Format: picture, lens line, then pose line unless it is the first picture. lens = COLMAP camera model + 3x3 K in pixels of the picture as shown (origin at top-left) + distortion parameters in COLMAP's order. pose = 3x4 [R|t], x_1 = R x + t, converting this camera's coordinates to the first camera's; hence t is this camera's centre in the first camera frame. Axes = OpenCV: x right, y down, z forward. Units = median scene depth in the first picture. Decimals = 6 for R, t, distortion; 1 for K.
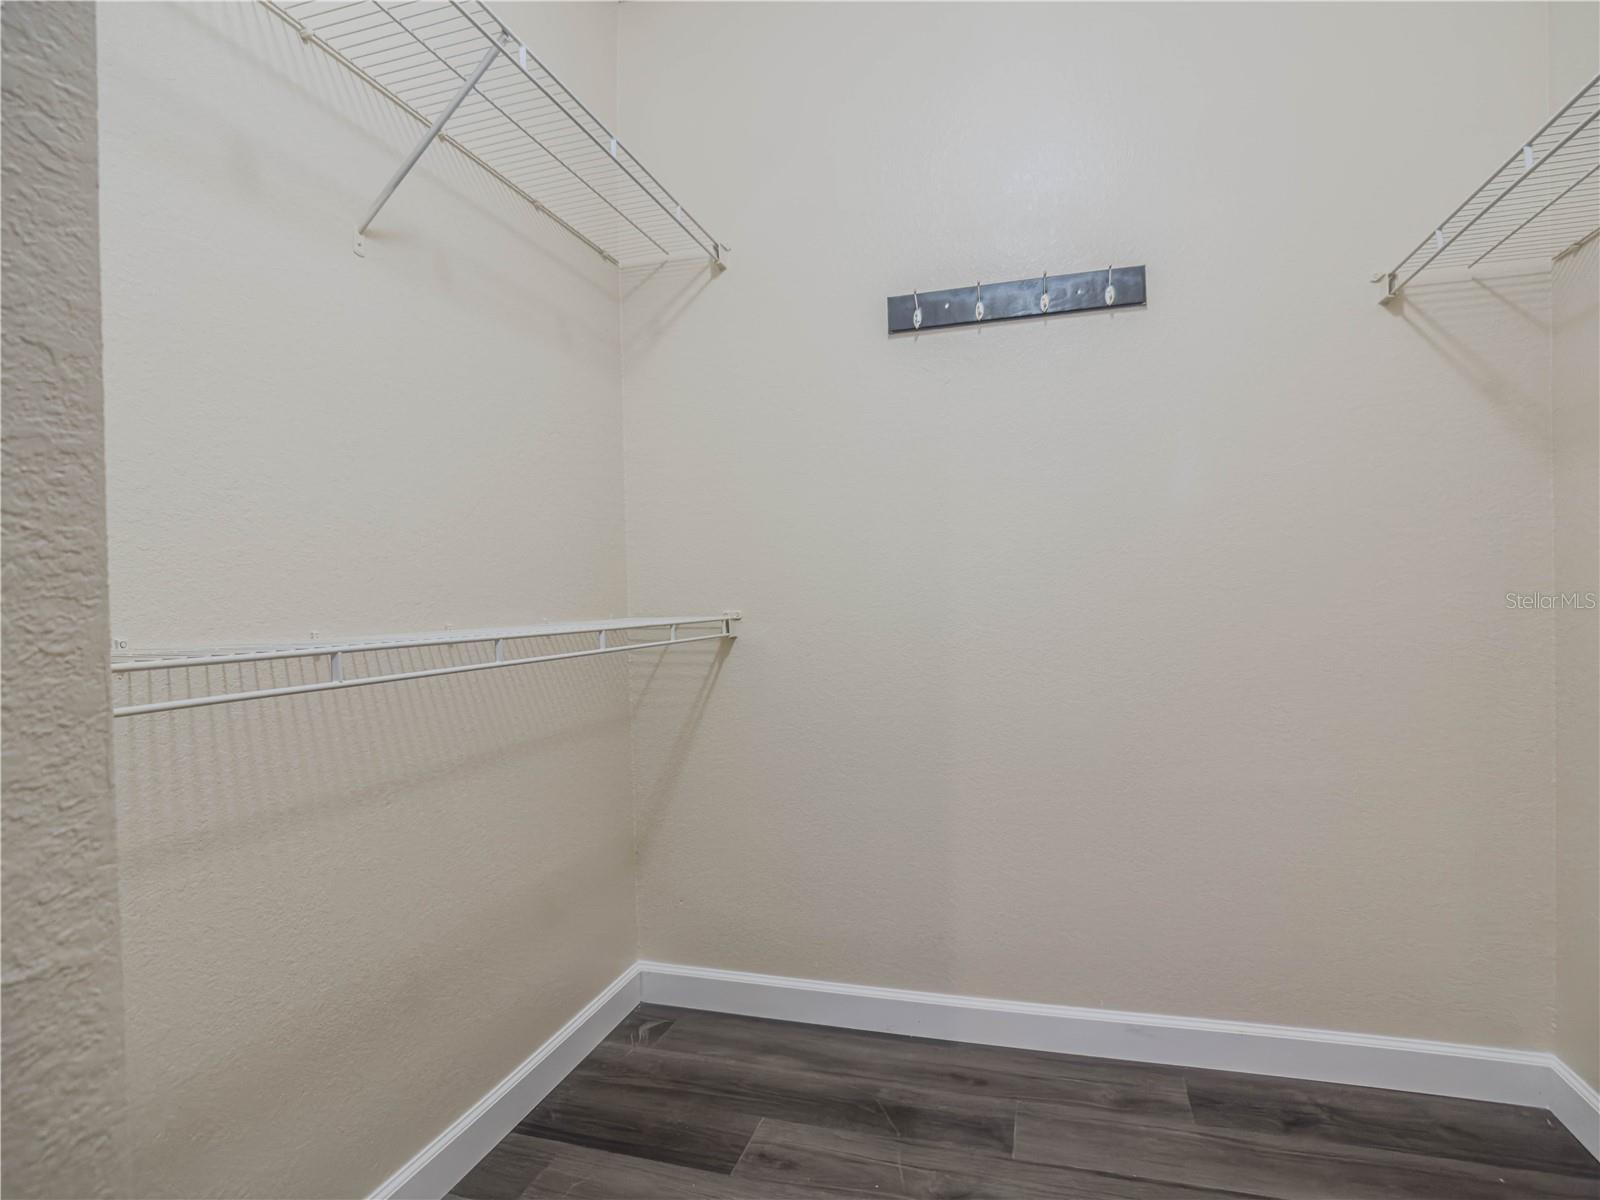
lens RADIAL K [[874.3, 0, 789.9], [0, 874.3, 557.3], [0, 0, 1]] dist [-0.052454, 0.032393]
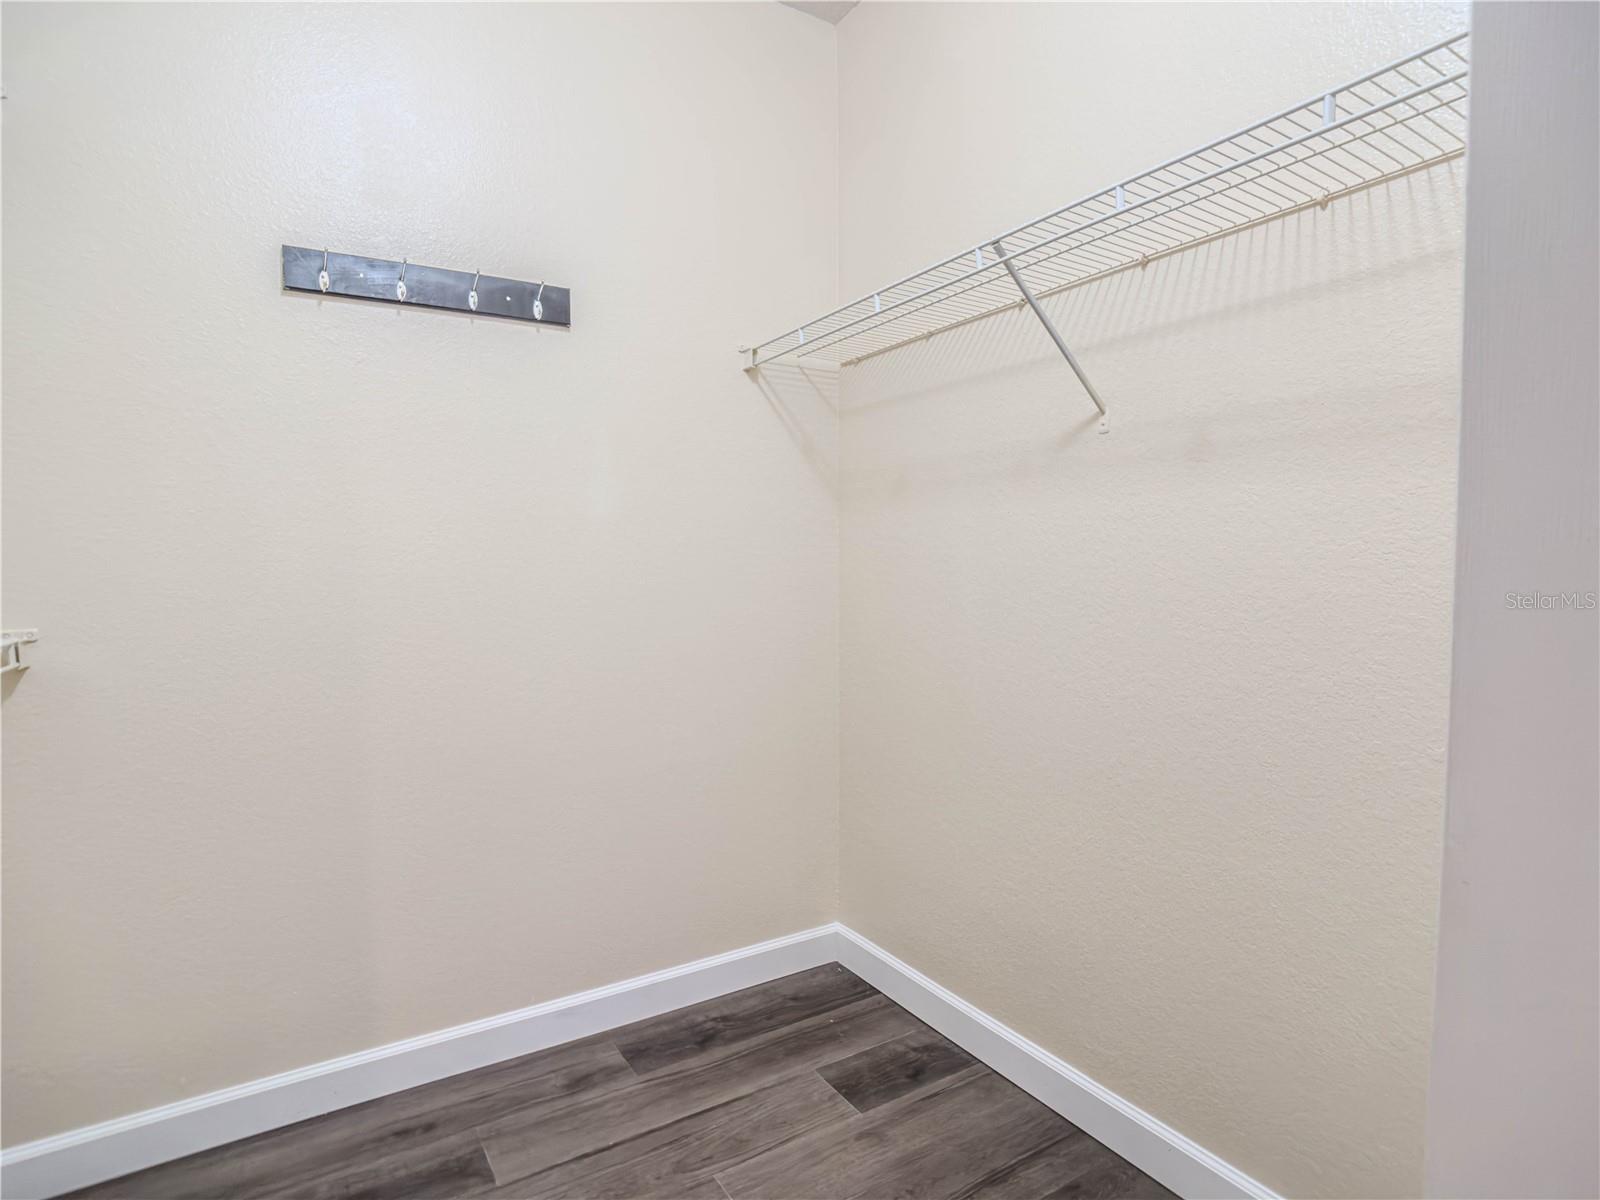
lens RADIAL K [[840.3, 0, 800.0], [0, 840.3, 600.0], [0, 0, 1]] dist [-0.017790, 0.000057]
pose [[0.669011, -0.003407, 0.743245, -0.188544], [-0.033062, 0.998863, 0.034338, -0.009059], [-0.742517, -0.047545, 0.668138, 0.127091]]
